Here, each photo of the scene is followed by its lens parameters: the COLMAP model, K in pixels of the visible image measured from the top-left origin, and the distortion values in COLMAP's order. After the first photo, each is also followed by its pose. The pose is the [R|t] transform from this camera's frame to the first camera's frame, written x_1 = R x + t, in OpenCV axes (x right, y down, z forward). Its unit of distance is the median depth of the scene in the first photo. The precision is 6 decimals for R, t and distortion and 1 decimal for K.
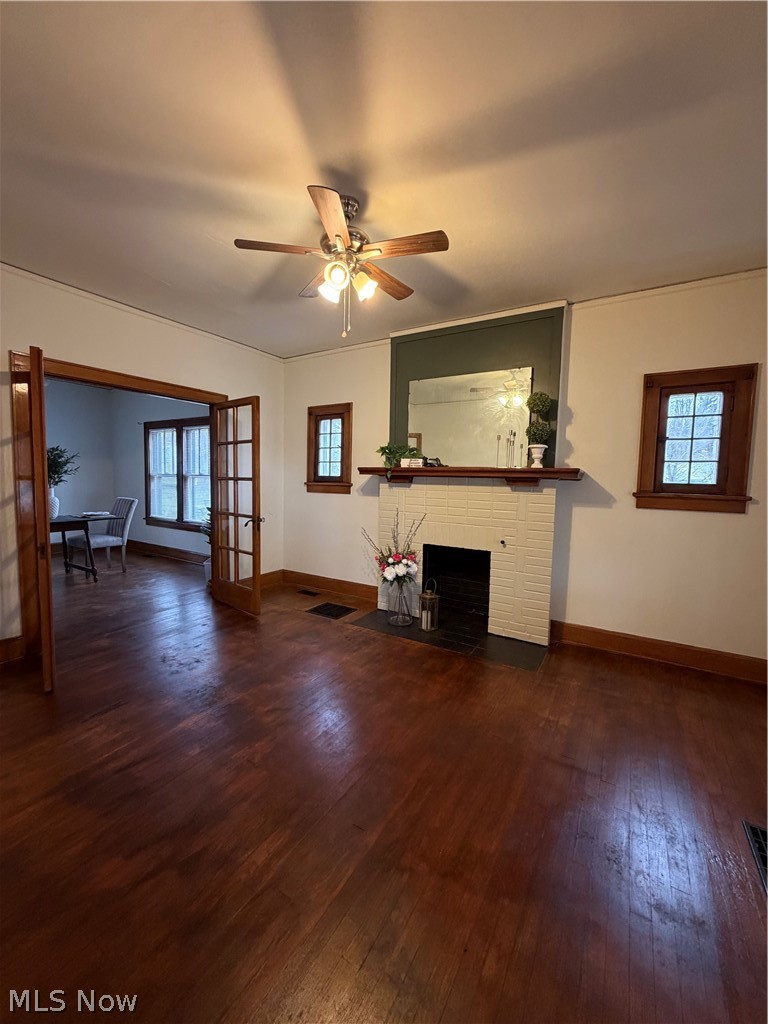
lens RADIAL K [[406.0, 0, 382.9], [0, 406.0, 508.2], [0, 0, 1]] dist [-0.001336, 0.000697]
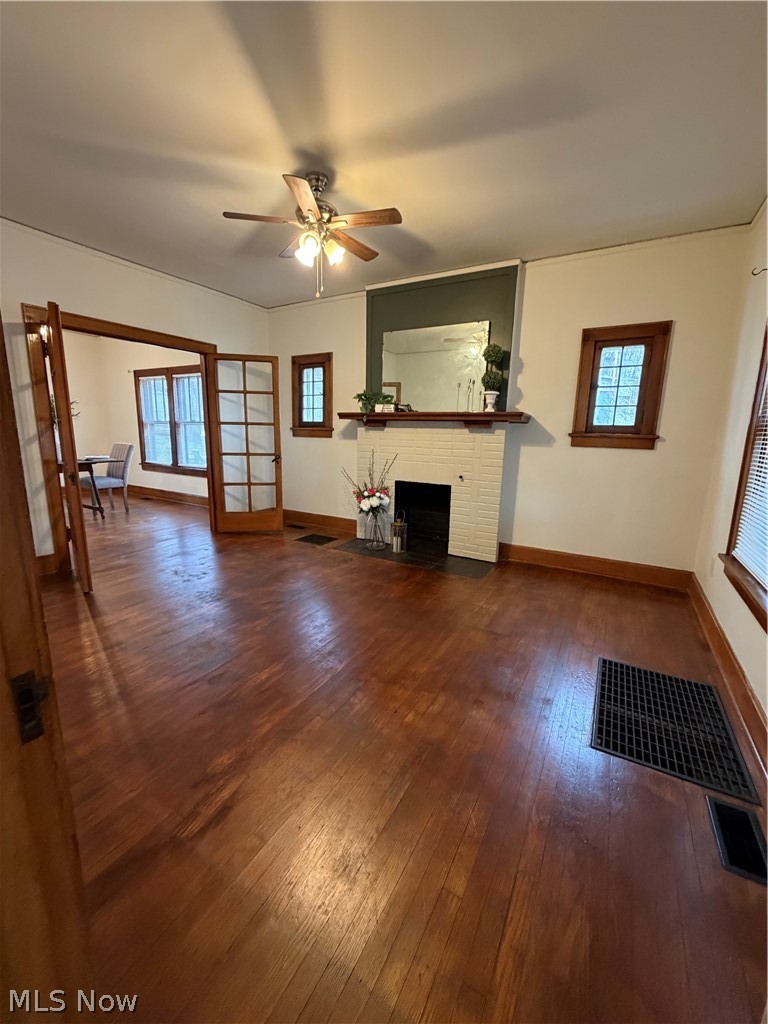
lens RADIAL K [[406.0, 0, 382.9], [0, 406.0, 508.2], [0, 0, 1]] dist [-0.001336, 0.000697]
pose [[0.999690, -0.003791, 0.024616, 0.036280], [0.000935, 0.993364, 0.115008, 0.033820], [-0.024889, -0.114950, 0.993059, -0.149255]]
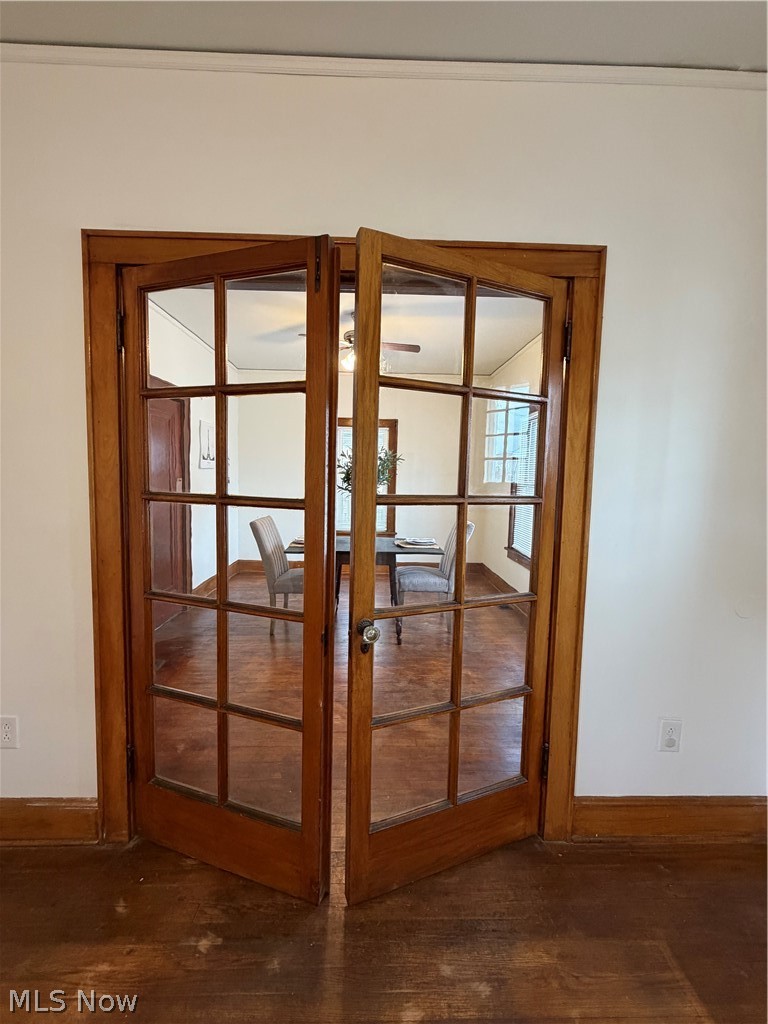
lens RADIAL K [[406.0, 0, 382.9], [0, 406.0, 508.2], [0, 0, 1]] dist [-0.001336, 0.000697]
pose [[0.547570, 0.056951, -0.834819, -0.220784], [-0.074182, 0.997057, 0.019362, -0.071197], [0.833465, 0.051326, 0.550183, 0.765906]]
